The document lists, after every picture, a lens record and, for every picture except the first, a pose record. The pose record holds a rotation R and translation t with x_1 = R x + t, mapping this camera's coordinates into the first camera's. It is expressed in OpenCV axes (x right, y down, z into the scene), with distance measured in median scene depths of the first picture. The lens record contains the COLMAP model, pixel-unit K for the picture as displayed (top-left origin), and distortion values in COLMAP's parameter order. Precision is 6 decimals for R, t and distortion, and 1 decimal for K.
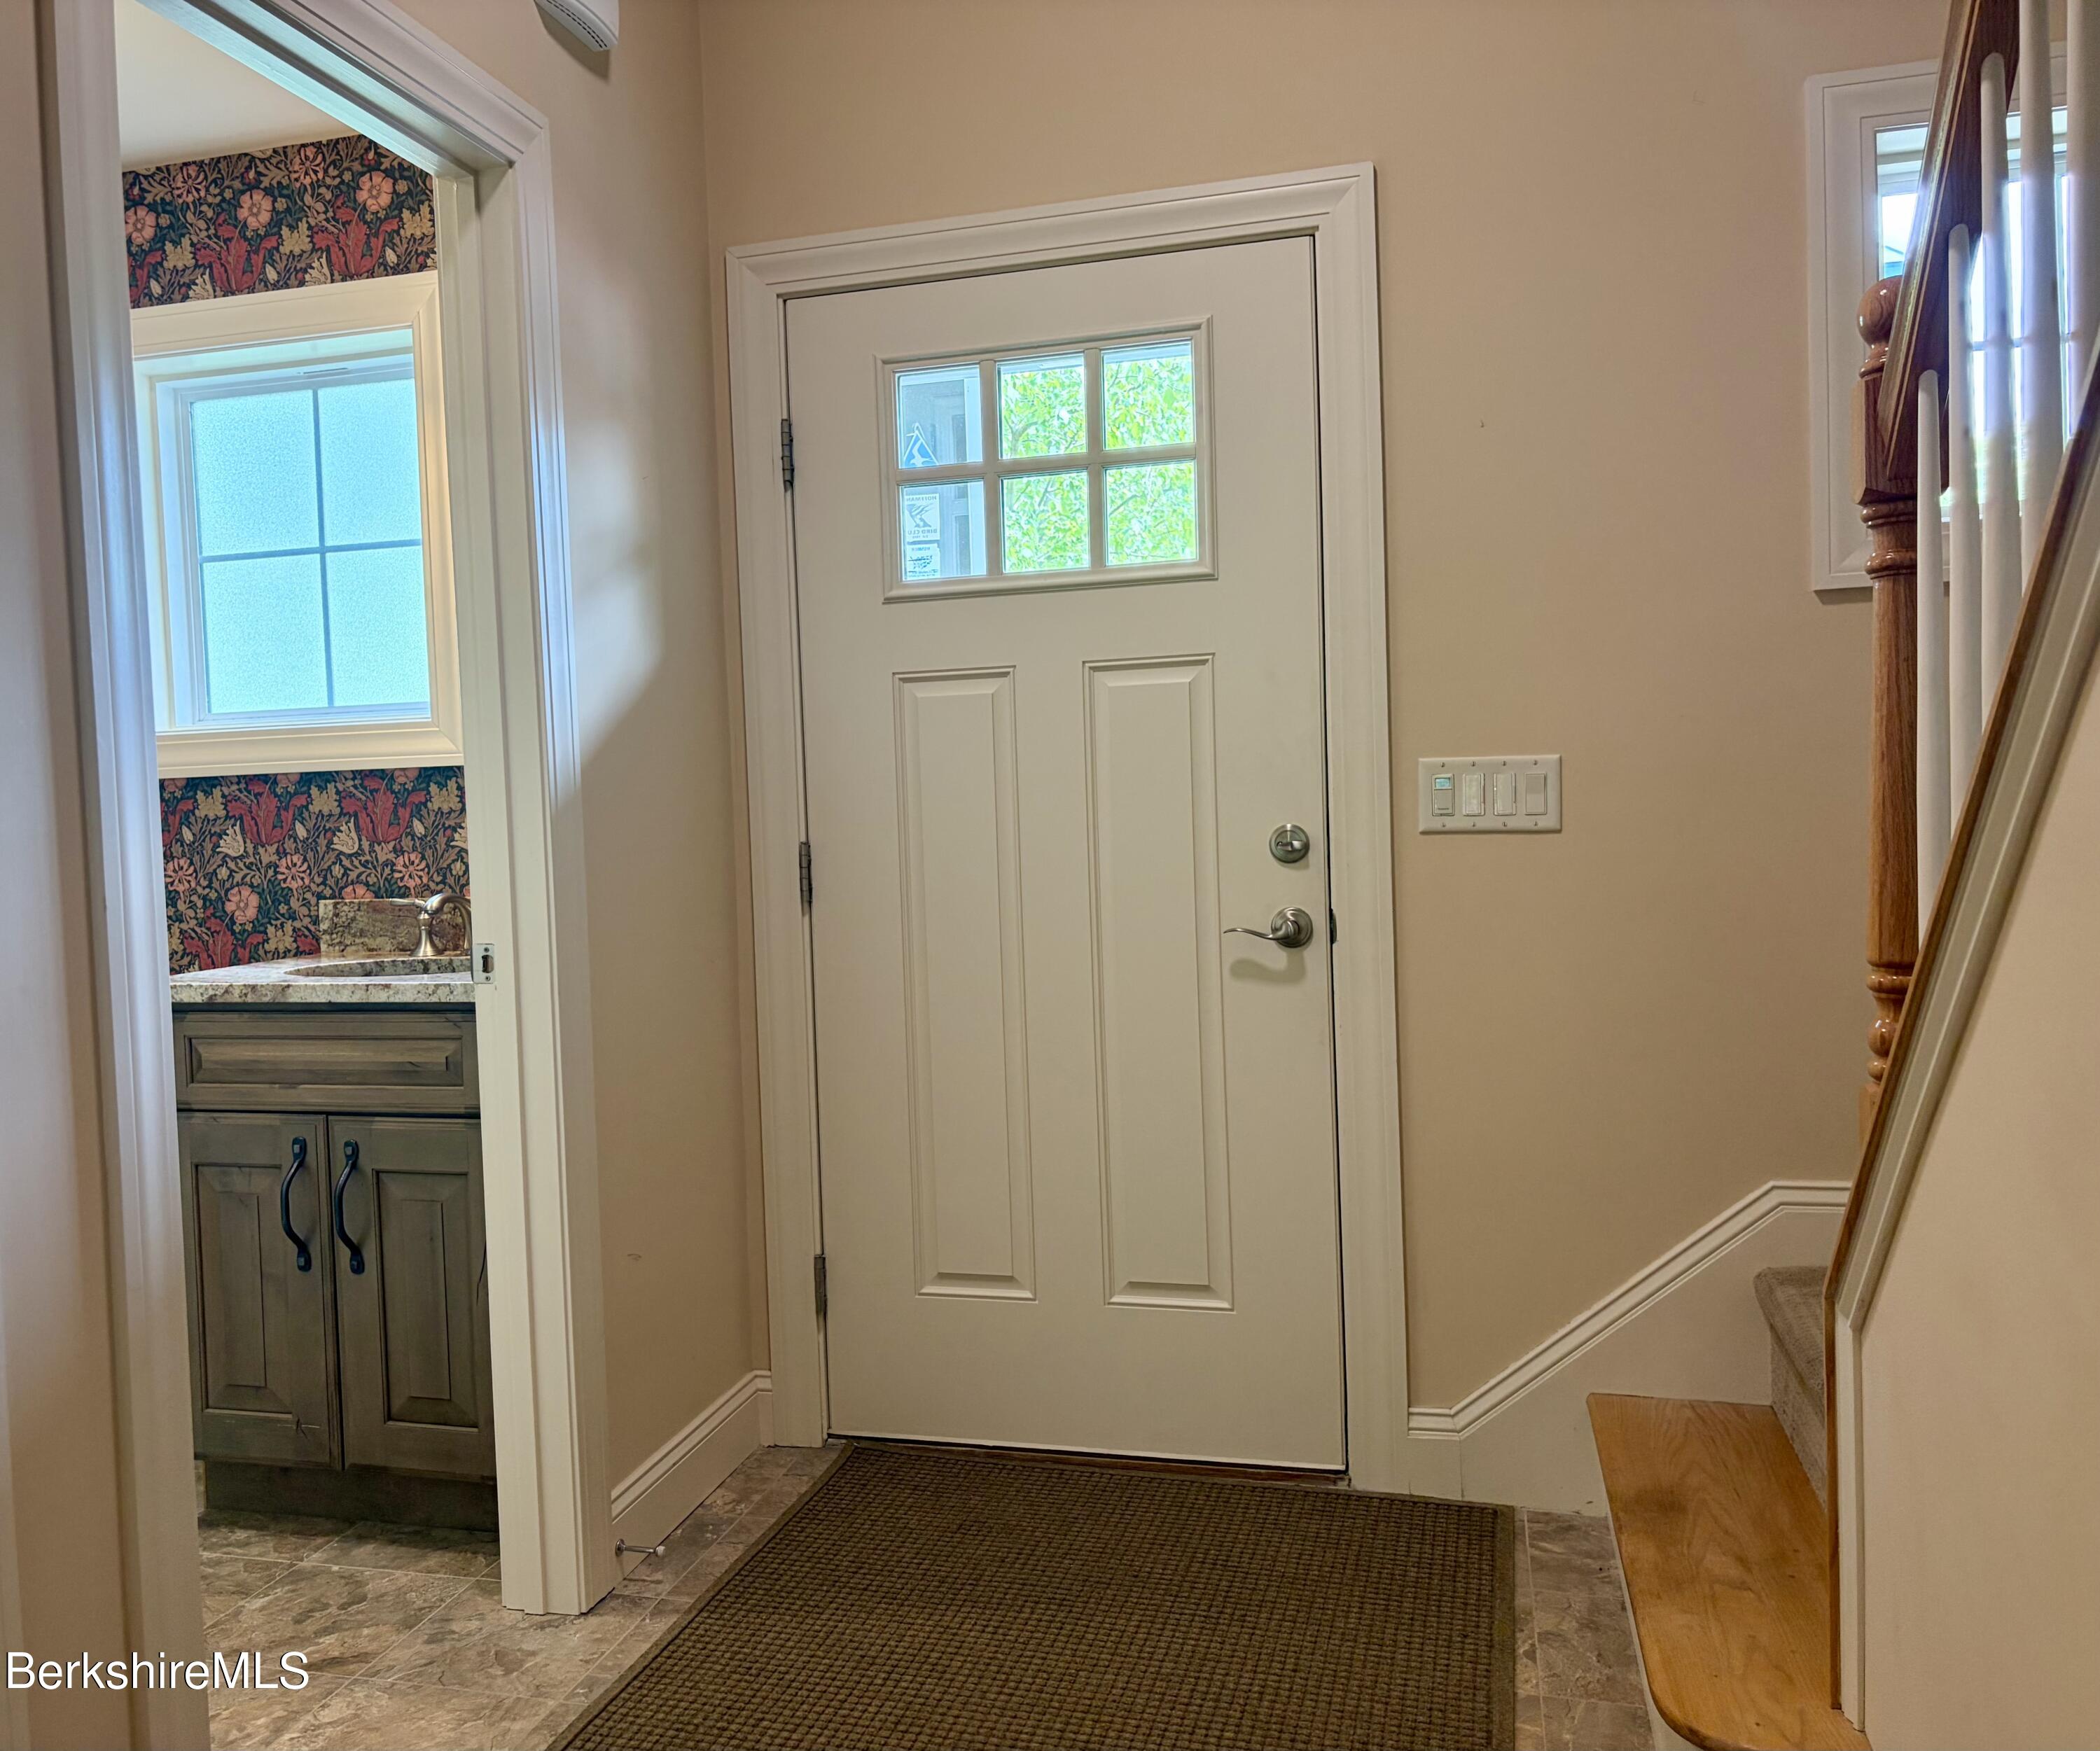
lens RADIAL K [[2112.9, 0, 1050.0], [0, 2112.9, 875.5], [0, 0, 1]] dist [0.028748, -0.000825]
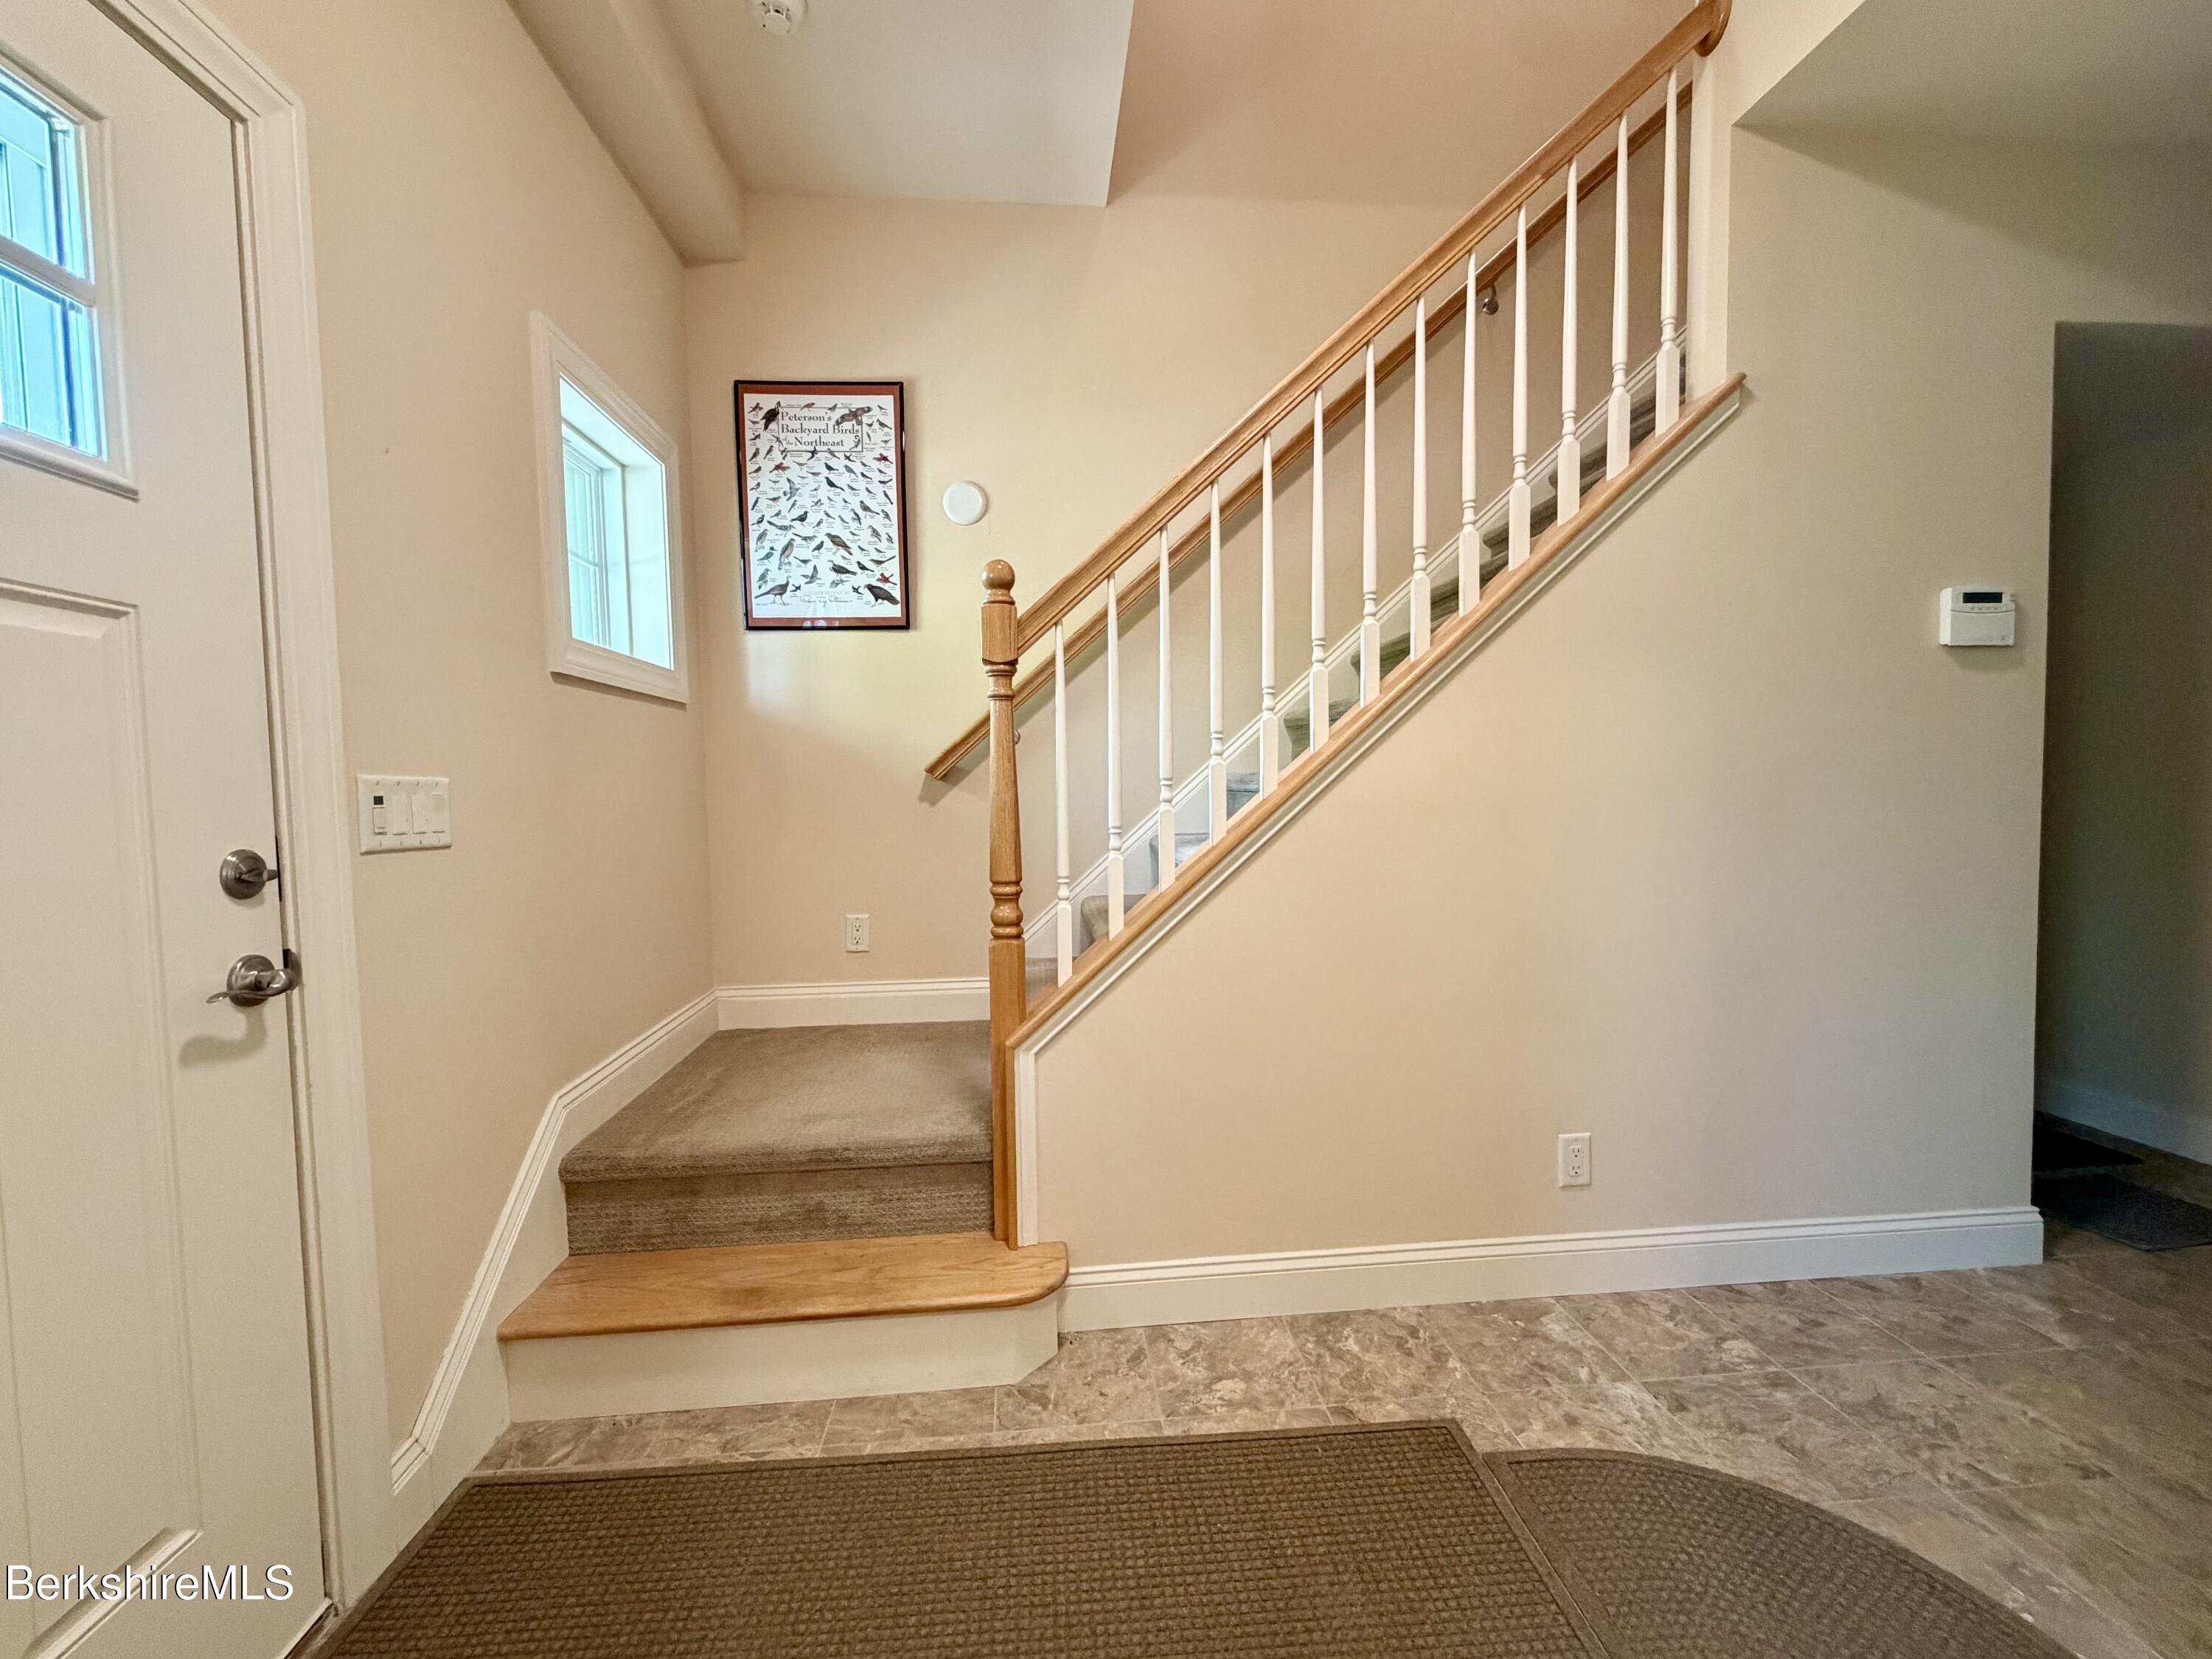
lens RADIAL K [[908.4, 0, 1106.0], [0, 908.4, 829.5], [0, 0, 1]] dist [0.000098, -0.000075]
pose [[-0.380475, -0.002751, 0.924787, -0.615108], [0.063474, 0.997560, 0.029082, -0.040790], [-0.922610, 0.069765, -0.379372, 1.597469]]
